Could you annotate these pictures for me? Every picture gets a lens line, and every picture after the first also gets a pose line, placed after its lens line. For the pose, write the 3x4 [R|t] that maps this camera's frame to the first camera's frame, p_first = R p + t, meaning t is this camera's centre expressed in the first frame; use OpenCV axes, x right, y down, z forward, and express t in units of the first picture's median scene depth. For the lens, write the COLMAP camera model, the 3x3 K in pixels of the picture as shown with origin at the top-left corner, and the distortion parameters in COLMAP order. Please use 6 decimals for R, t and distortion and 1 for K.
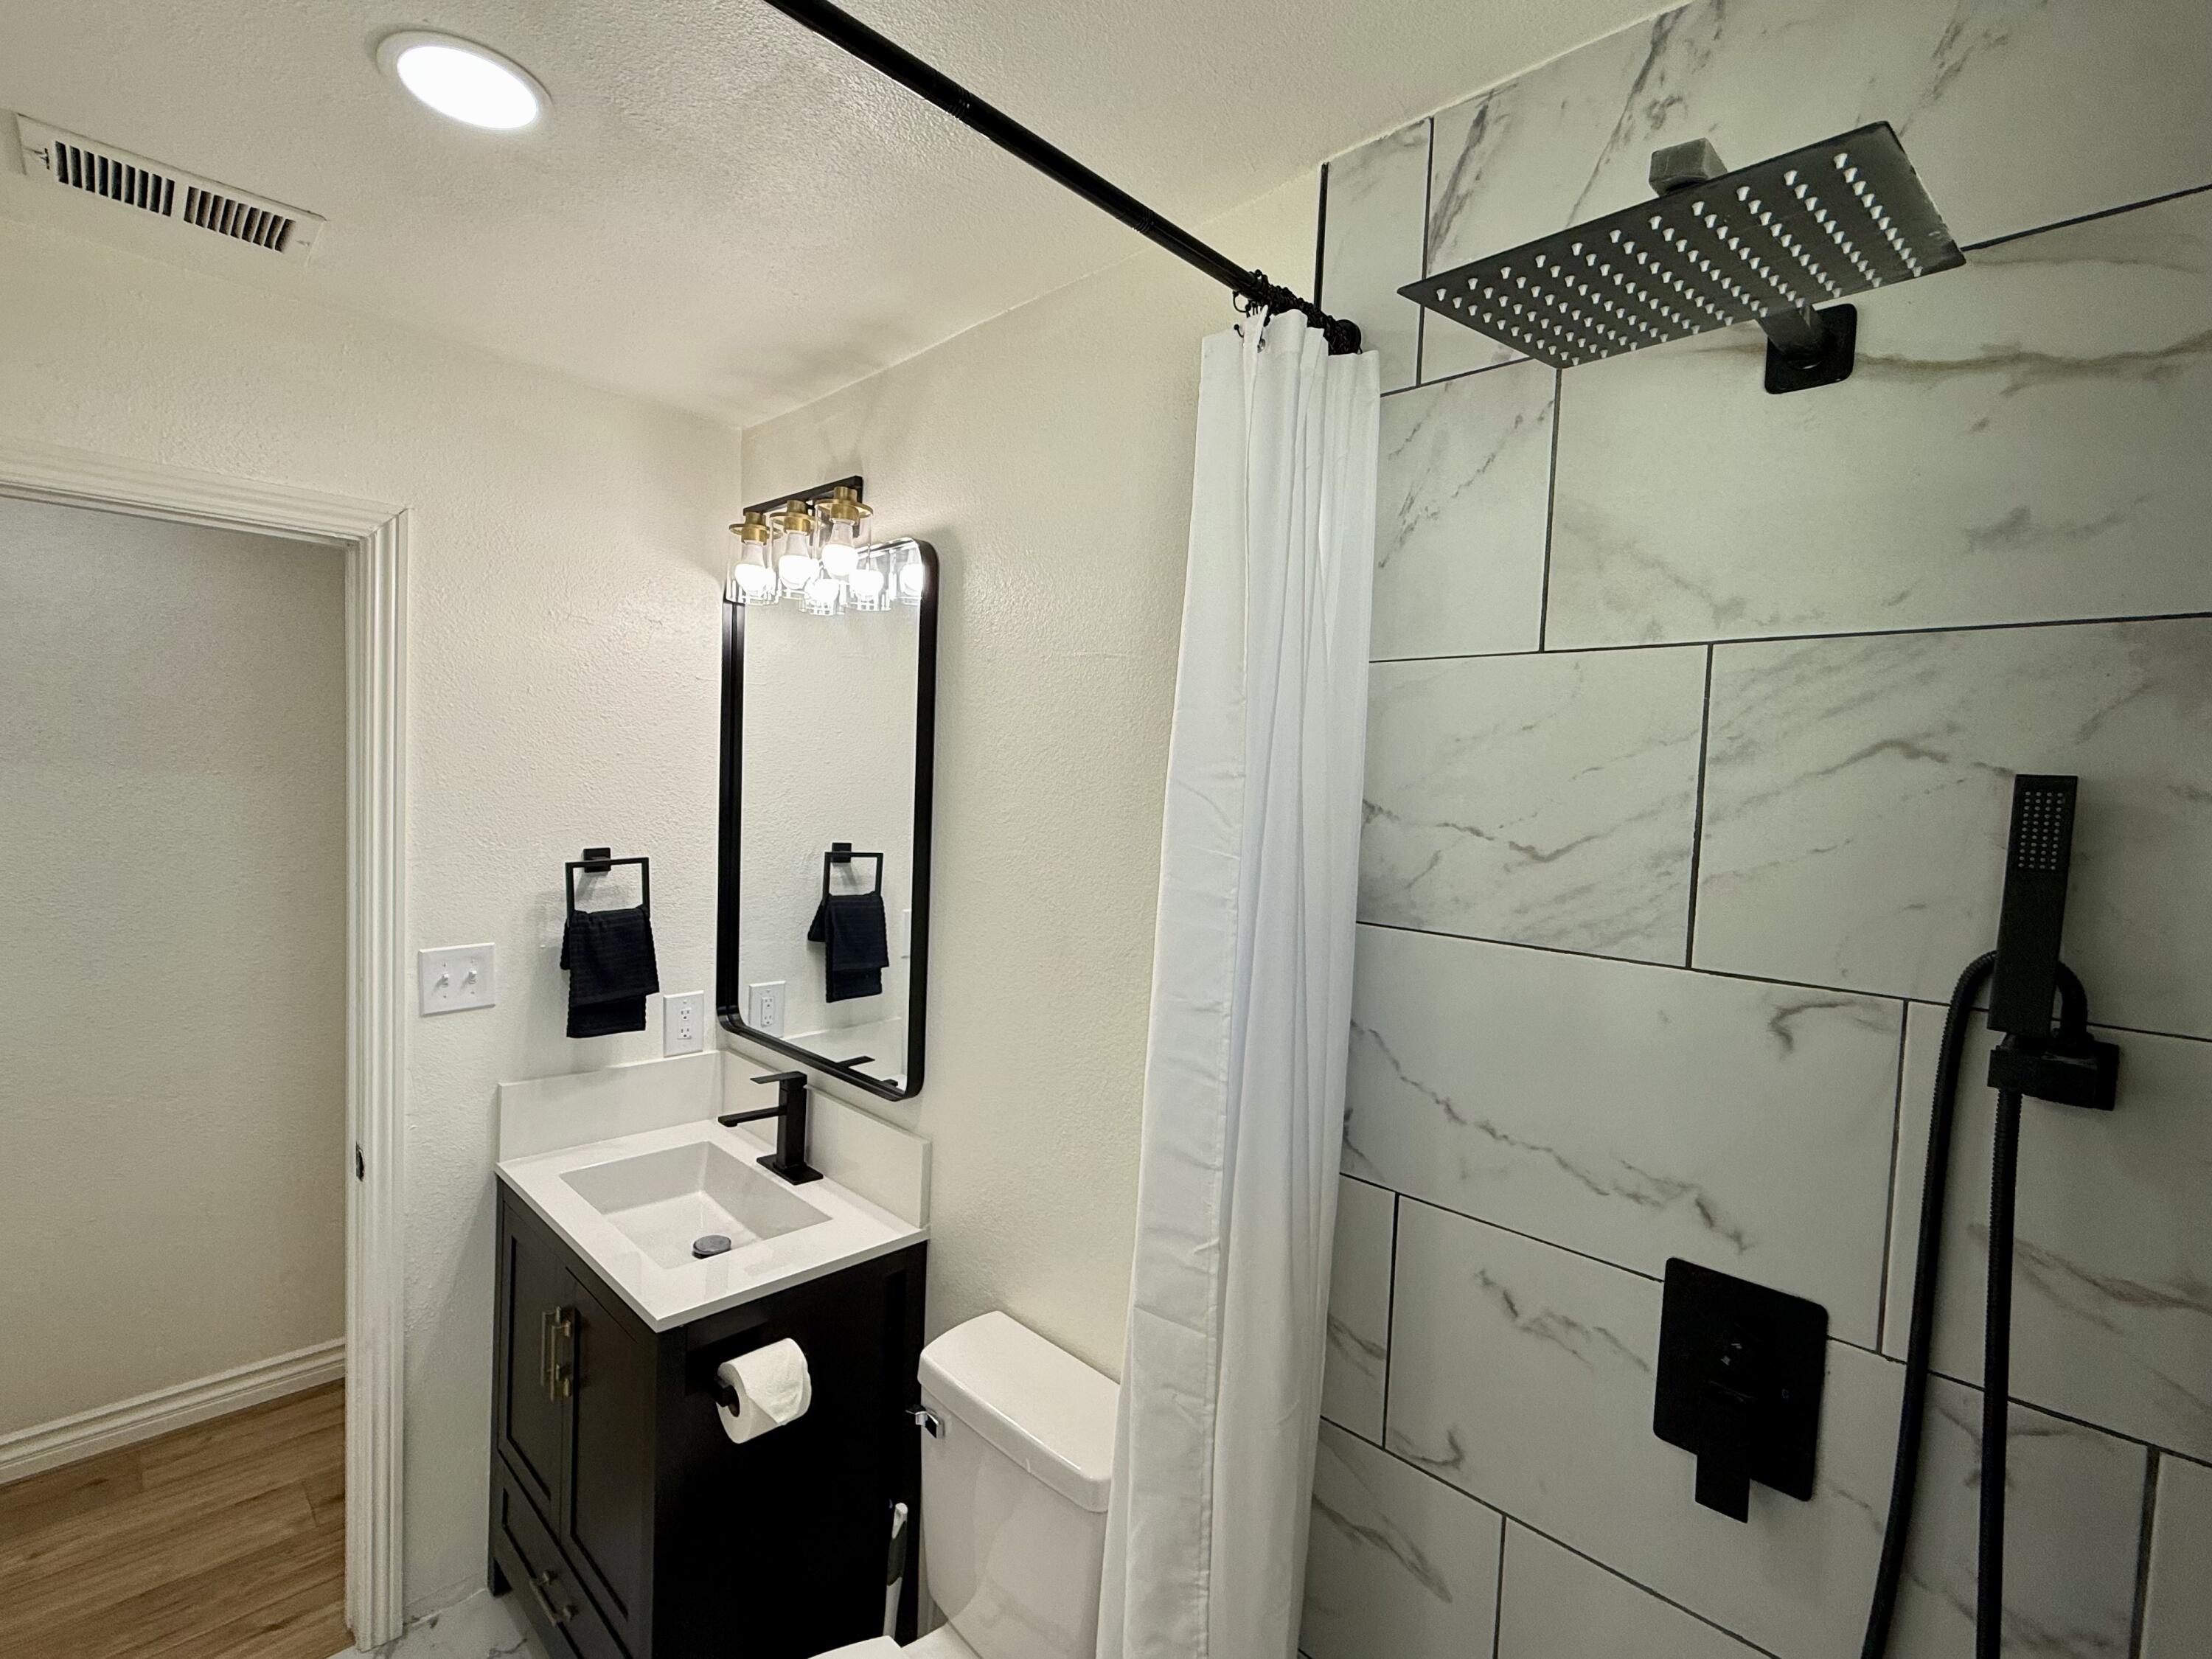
lens RADIAL K [[1014.3, 0, 1106.0], [0, 1014.3, 829.5], [0, 0, 1]] dist [-0.001487, -0.000194]
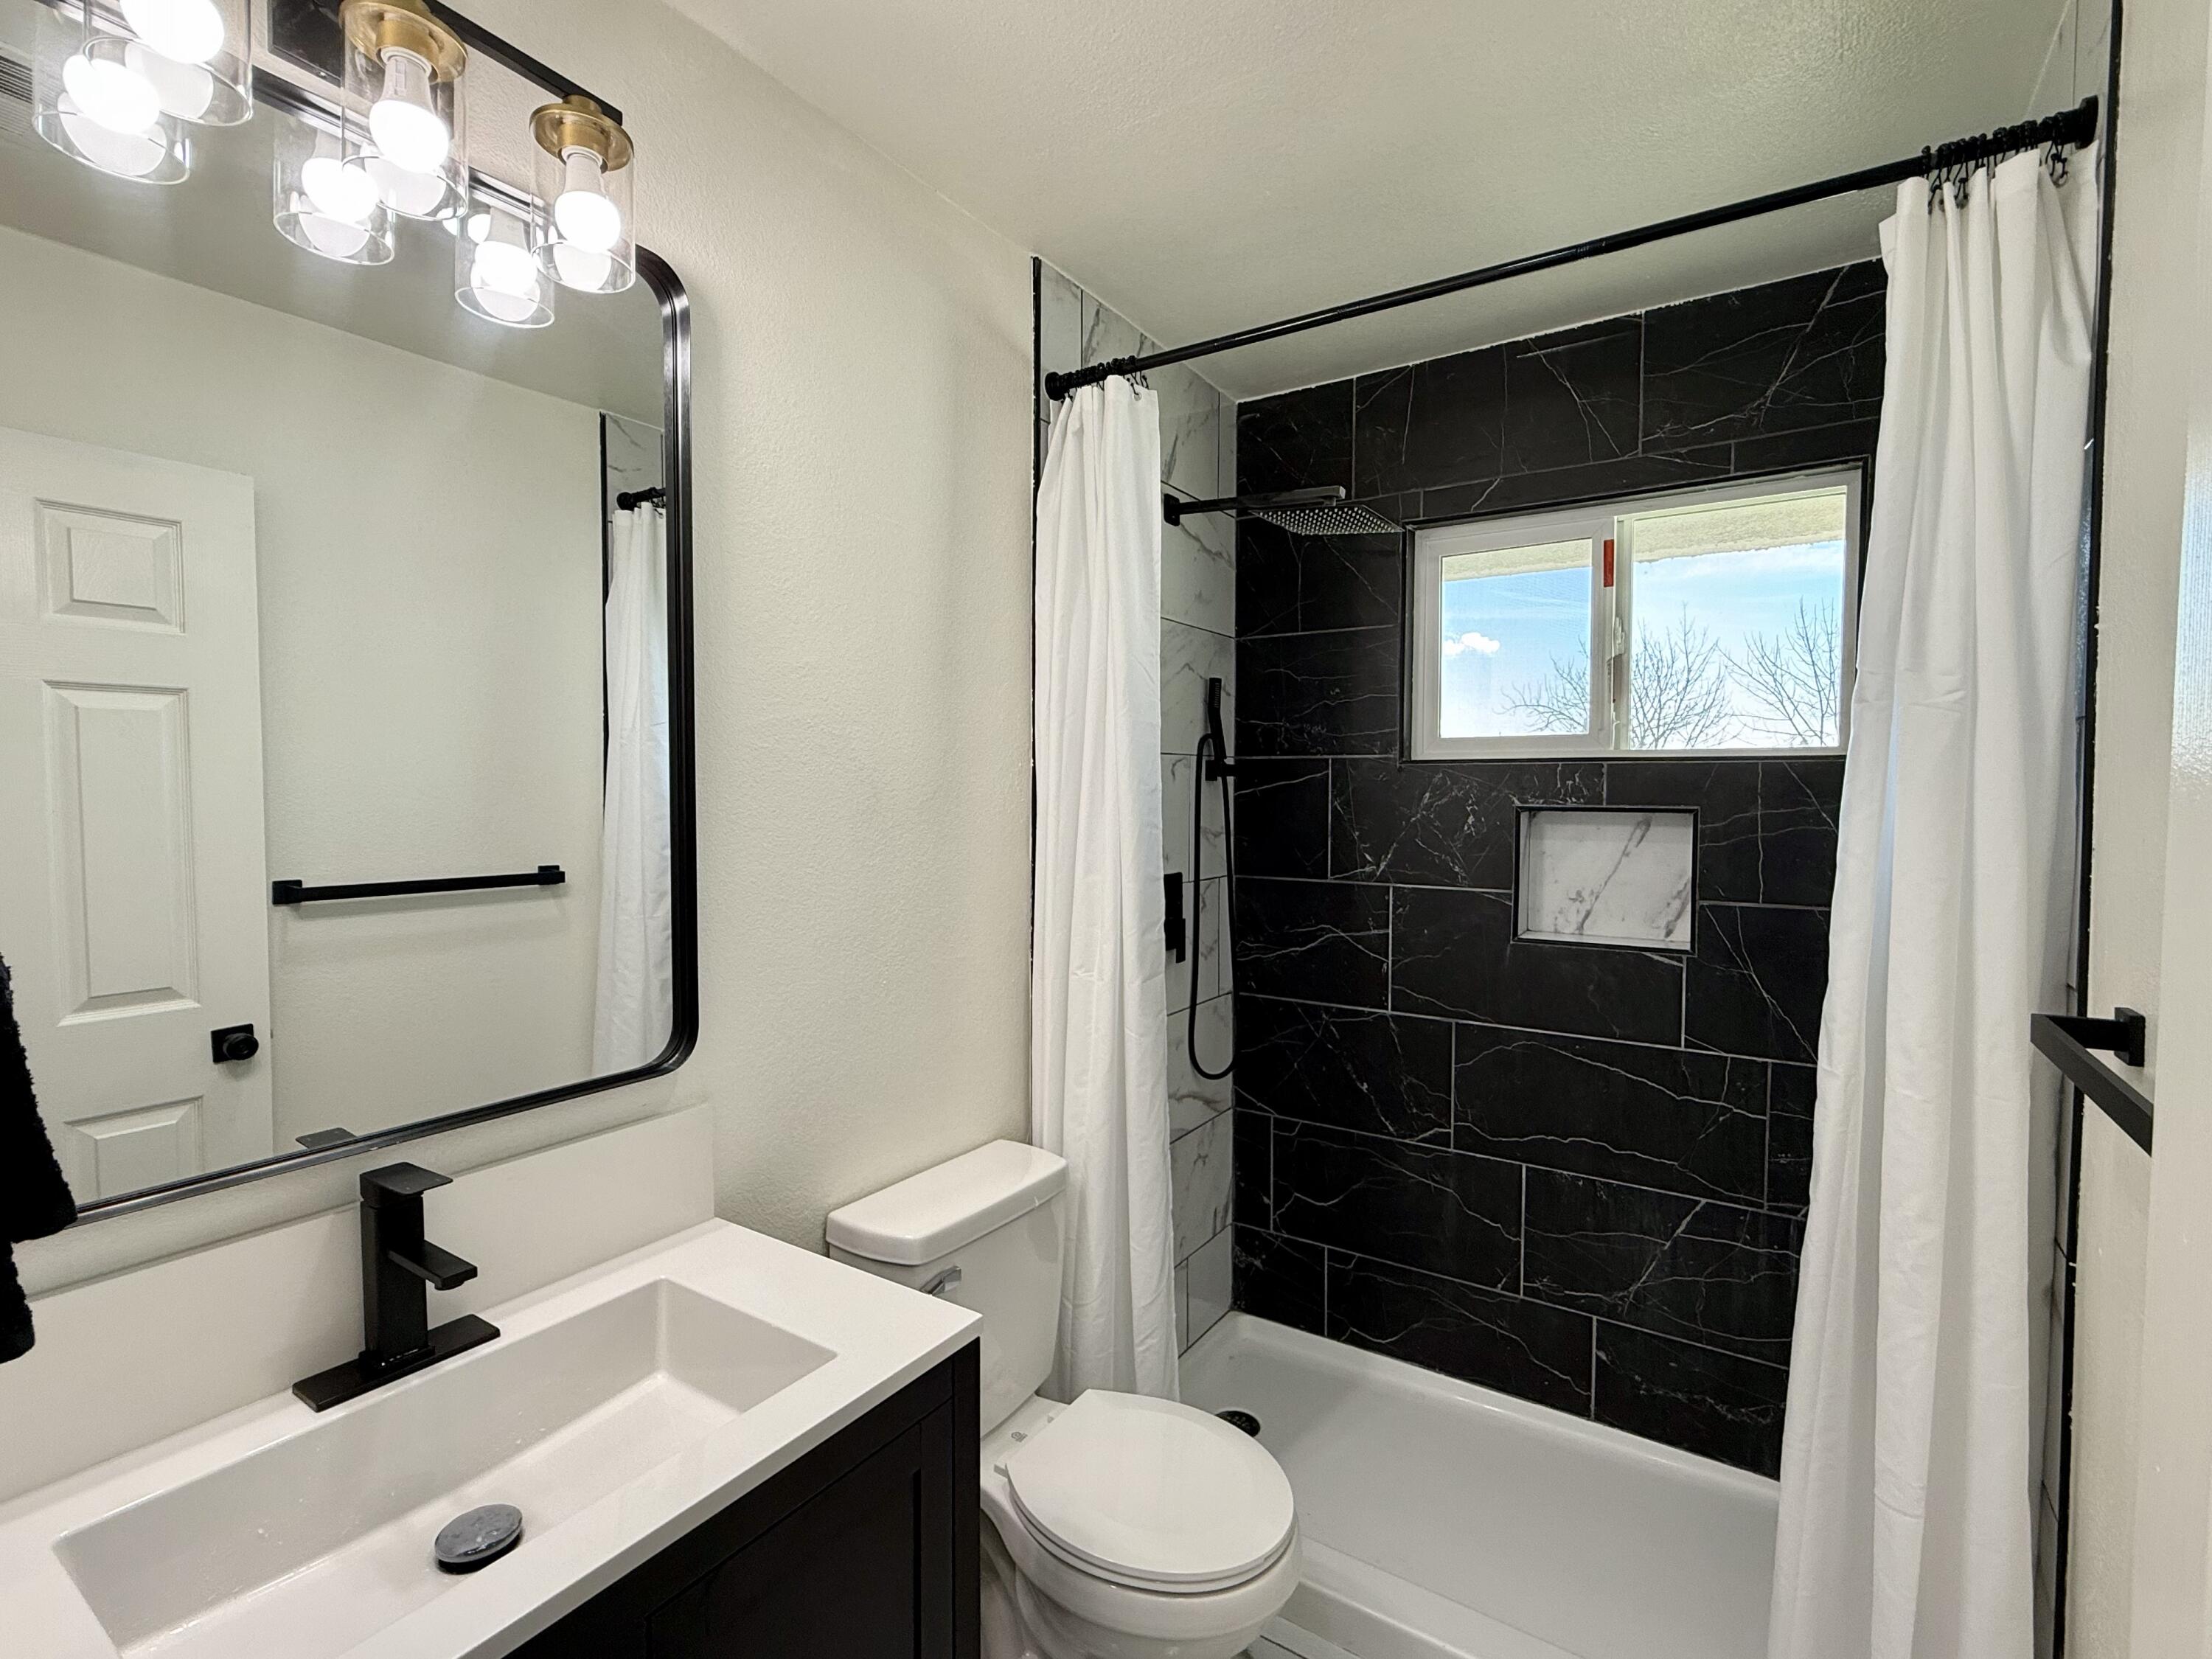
lens RADIAL K [[1014.3, 0, 1106.0], [0, 1014.3, 829.5], [0, 0, 1]] dist [-0.001487, -0.000194]
pose [[-0.183997, -0.083338, 0.979388, -1.872833], [0.038154, 0.995043, 0.091838, 0.098722], [-0.982186, 0.054266, -0.179905, 1.650913]]
